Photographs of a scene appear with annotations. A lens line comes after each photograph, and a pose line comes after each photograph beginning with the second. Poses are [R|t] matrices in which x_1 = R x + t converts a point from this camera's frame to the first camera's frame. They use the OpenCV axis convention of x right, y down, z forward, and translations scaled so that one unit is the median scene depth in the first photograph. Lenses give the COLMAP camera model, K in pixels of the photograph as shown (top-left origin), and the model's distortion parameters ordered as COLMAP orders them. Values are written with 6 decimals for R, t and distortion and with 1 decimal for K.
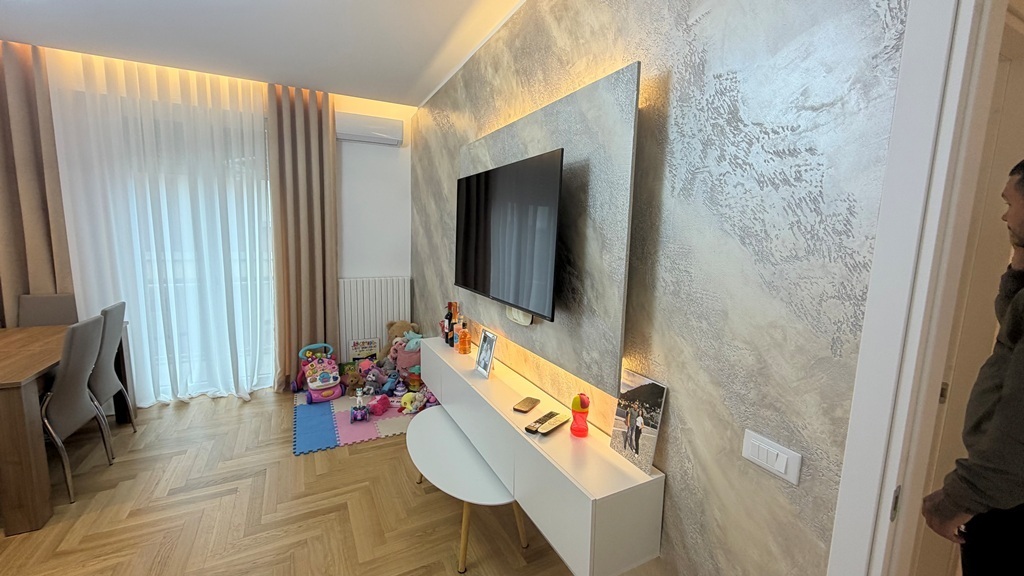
lens RADIAL K [[407.7, 0, 509.2], [0, 407.7, 287.2], [0, 0, 1]] dist [-0.000520, 0.000104]
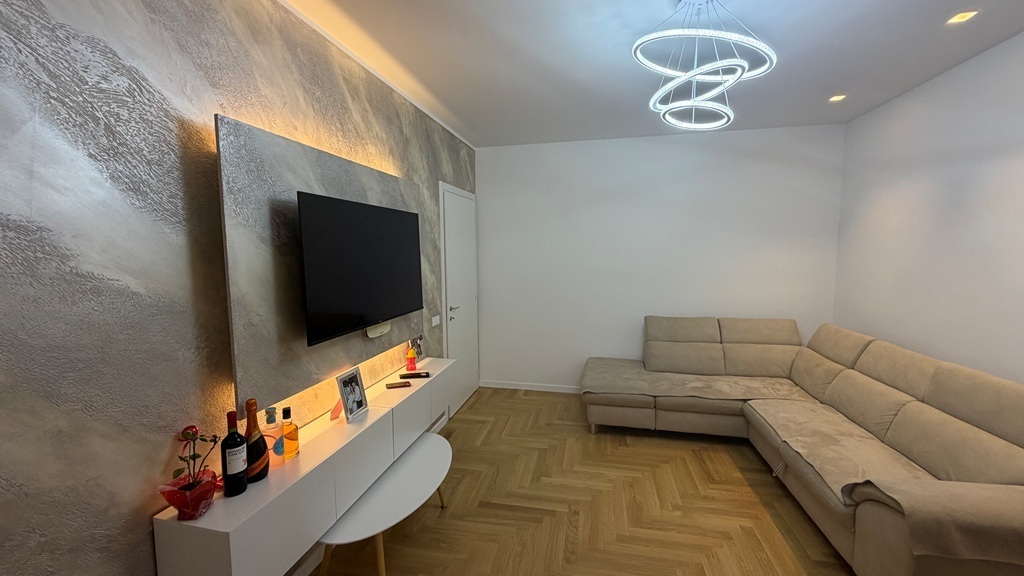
lens RADIAL K [[407.7, 0, 509.6], [0, 407.7, 287.1], [0, 0, 1]] dist [-0.000520, 0.000104]
pose [[-0.770968, -0.077295, 0.632166, -0.869933], [0.075827, 0.974407, 0.211618, -0.235916], [-0.632344, 0.211086, -0.745375, 1.372367]]
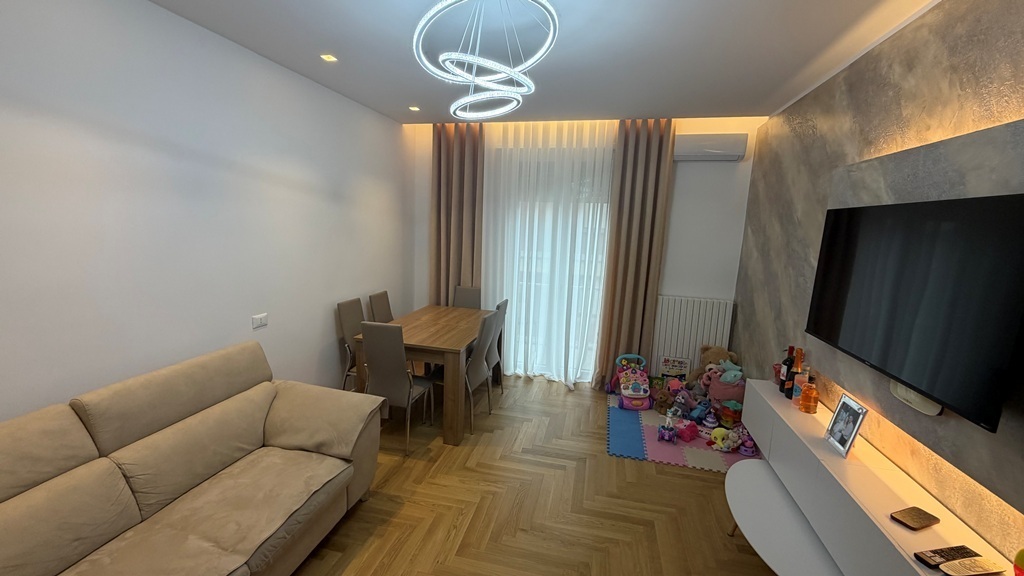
lens RADIAL K [[407.7, 0, 508.6], [0, 407.7, 286.3], [0, 0, 1]] dist [-0.000520, 0.000104]
pose [[0.756624, 0.104512, -0.645444, -0.067423], [-0.107204, 0.993613, 0.035220, -0.068309], [0.645002, 0.042546, 0.762995, -0.064784]]
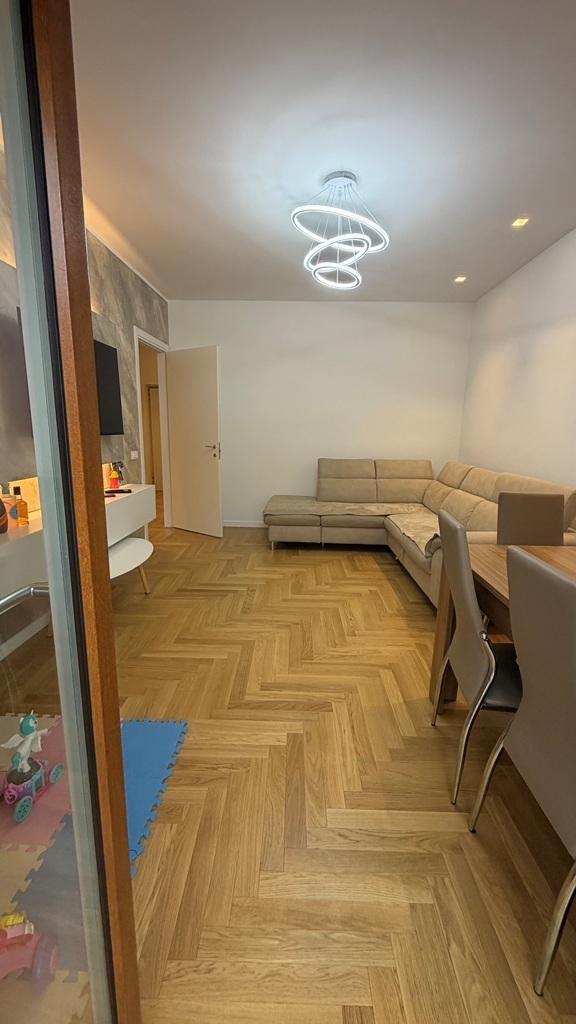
lens RADIAL K [[407.7, 0, 288.0], [0, 407.7, 508.6], [0, 0, 1]] dist [-0.000520, 0.000104]
pose [[-0.877158, -0.133661, 0.461225, -1.086471], [0.026028, 0.945836, 0.323599, -0.137252], [-0.479496, 0.295852, -0.826169, 1.606785]]
